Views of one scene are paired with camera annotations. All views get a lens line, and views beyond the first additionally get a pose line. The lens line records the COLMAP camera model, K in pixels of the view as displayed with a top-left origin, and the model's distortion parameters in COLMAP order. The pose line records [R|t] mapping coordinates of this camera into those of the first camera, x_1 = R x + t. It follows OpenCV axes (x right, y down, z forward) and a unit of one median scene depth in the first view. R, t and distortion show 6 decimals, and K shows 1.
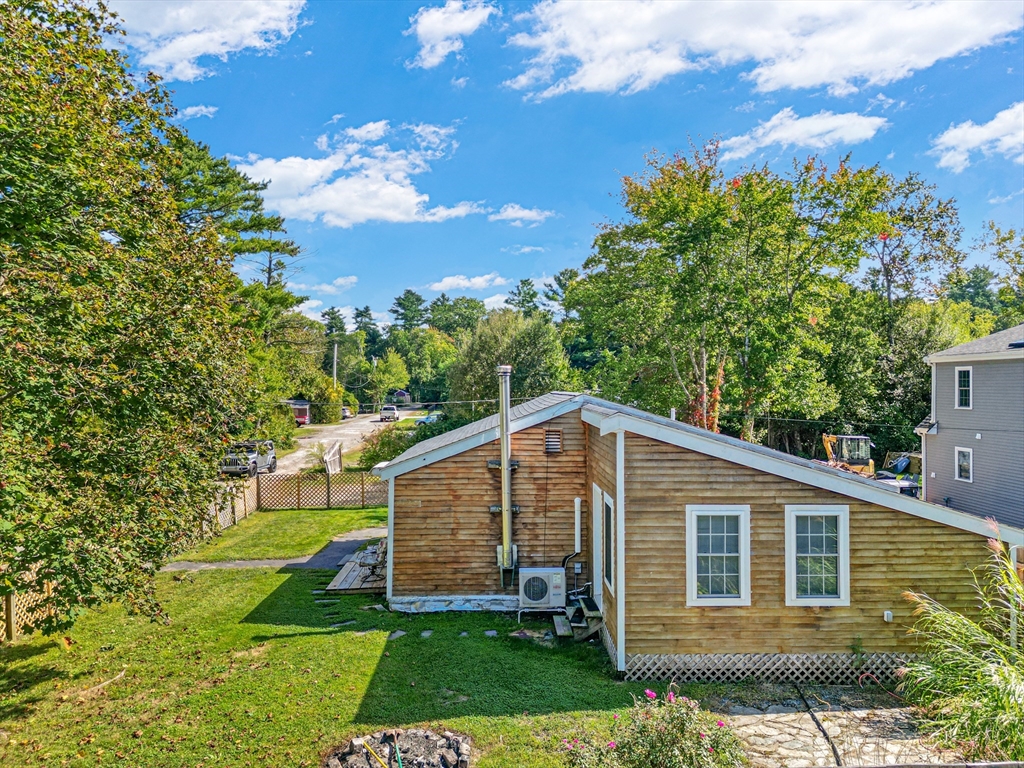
lens RADIAL K [[719.9, 0, 513.7], [0, 719.9, 382.4], [0, 0, 1]] dist [0.067280, -0.054614]
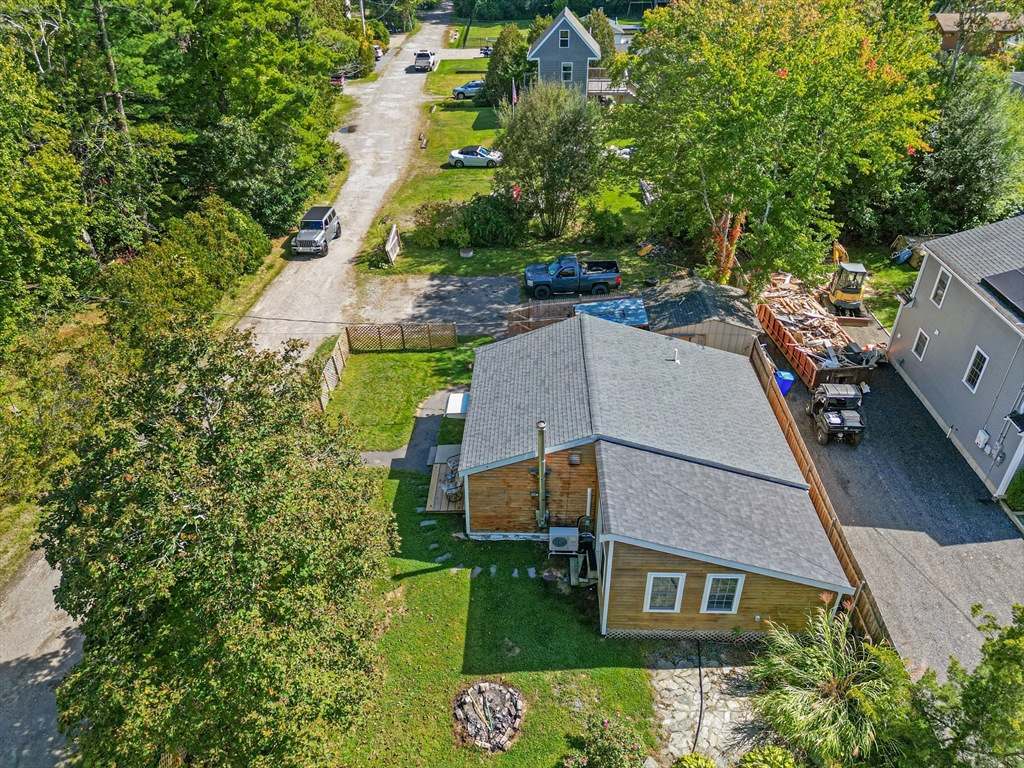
lens RADIAL K [[719.9, 0, 512.9], [0, 719.9, 378.3], [0, 0, 1]] dist [0.067280, -0.054614]
pose [[0.998523, 0.020273, -0.050402, 0.000429], [0.011006, 0.833042, 0.553101, -1.141930], [0.053199, -0.552839, 0.831588, -0.169699]]
